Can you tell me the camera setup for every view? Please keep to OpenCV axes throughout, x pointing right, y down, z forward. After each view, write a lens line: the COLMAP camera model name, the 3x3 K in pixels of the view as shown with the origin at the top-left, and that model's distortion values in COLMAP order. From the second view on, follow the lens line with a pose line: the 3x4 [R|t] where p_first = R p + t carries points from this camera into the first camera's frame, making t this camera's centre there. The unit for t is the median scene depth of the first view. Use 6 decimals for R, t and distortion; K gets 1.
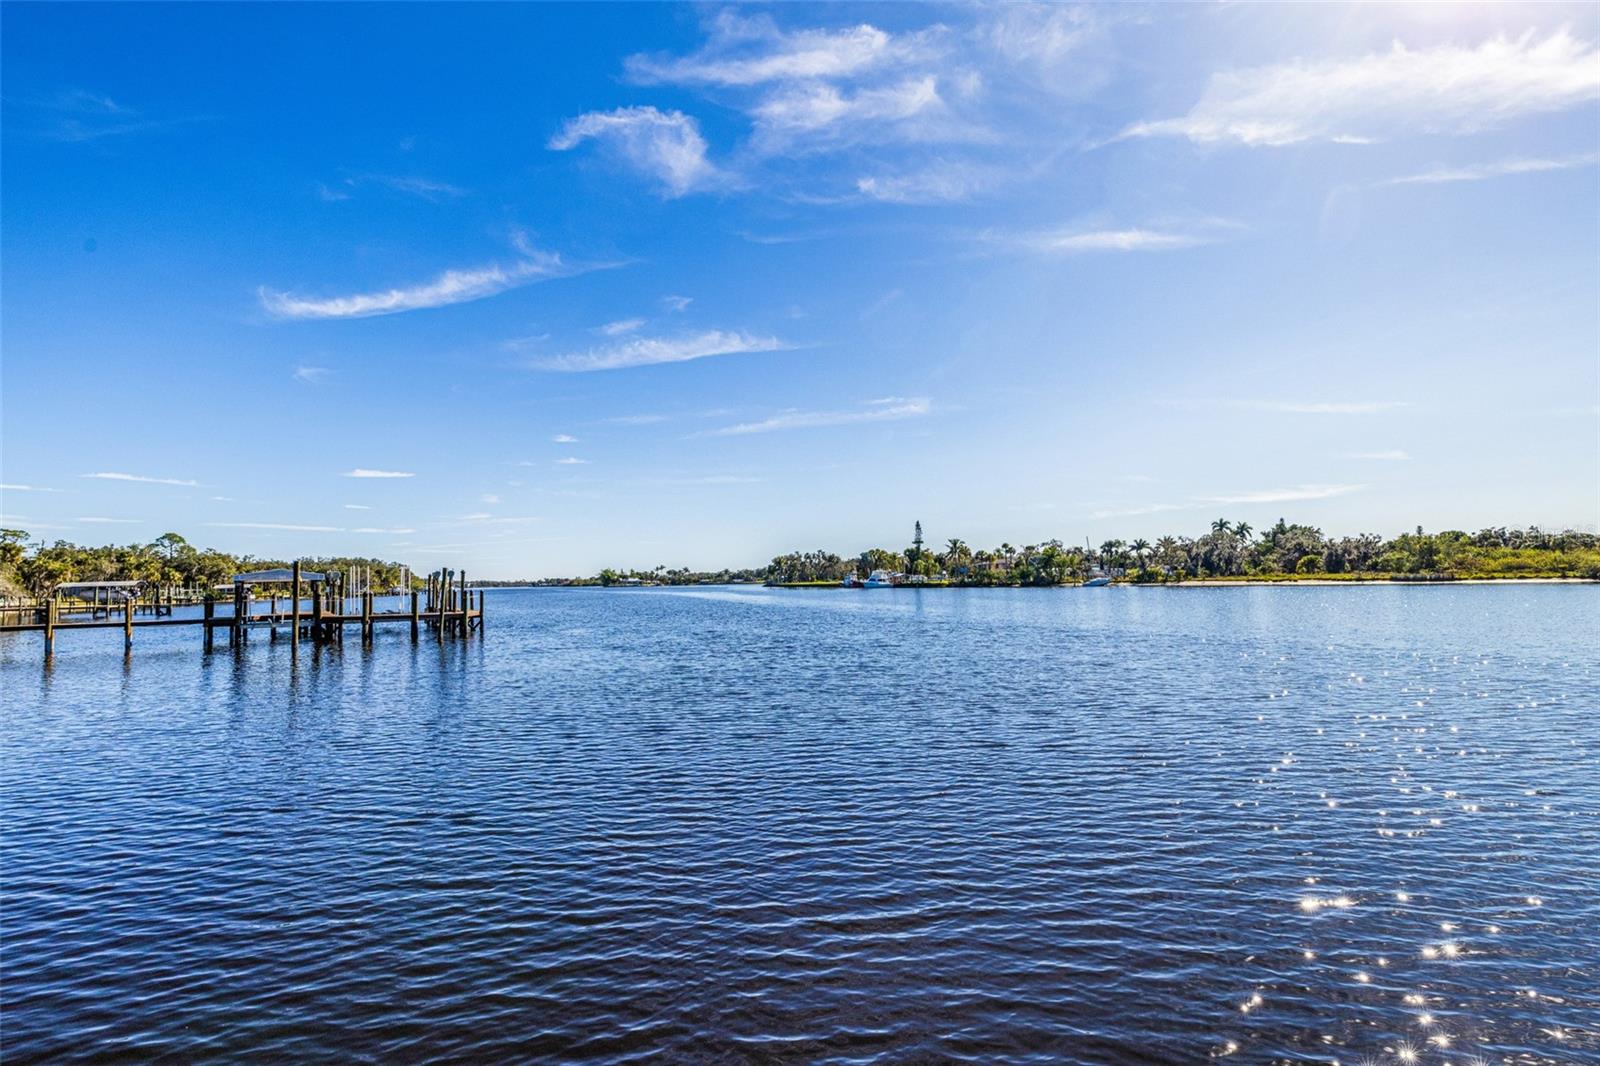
lens RADIAL K [[694.7, 0, 800.0], [0, 694.7, 533.0], [0, 0, 1]] dist [-0.000375, -0.000135]
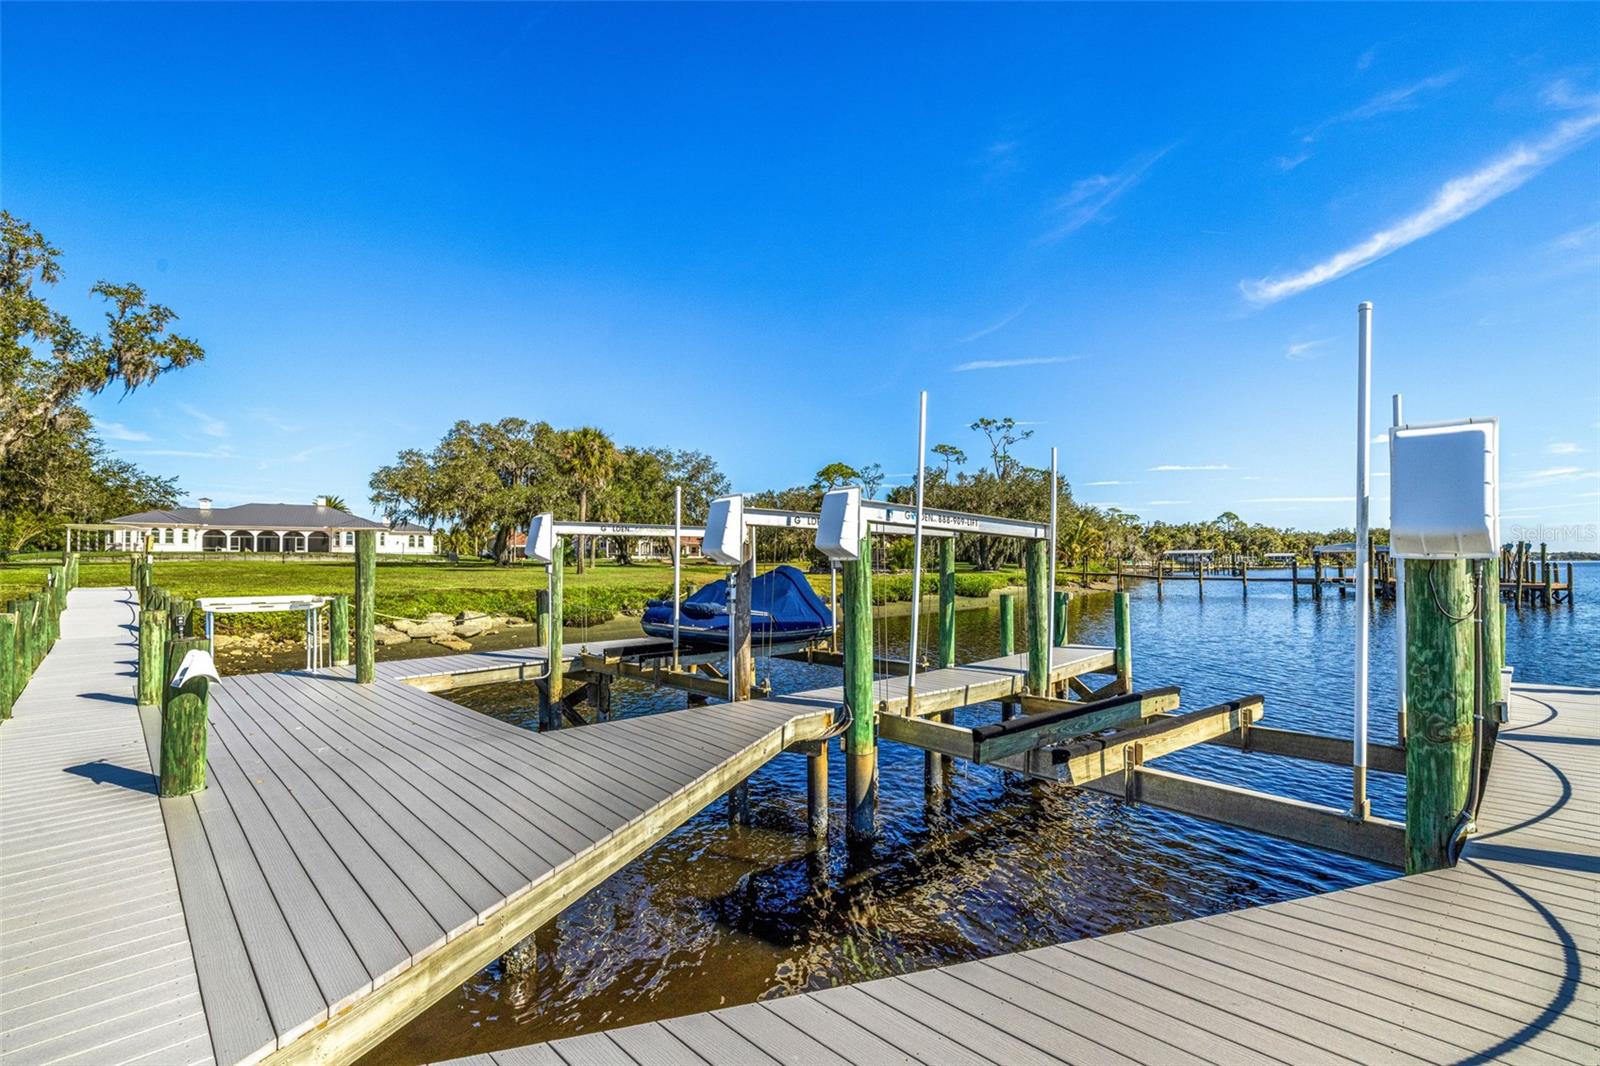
lens RADIAL K [[694.7, 0, 800.0], [0, 694.7, 533.0], [0, 0, 1]] dist [-0.000375, -0.000135]
pose [[0.338167, -0.011331, -0.941018, 0.101556], [0.052814, 0.998580, 0.006955, -0.024715], [0.939603, -0.052051, 0.338285, -0.358901]]
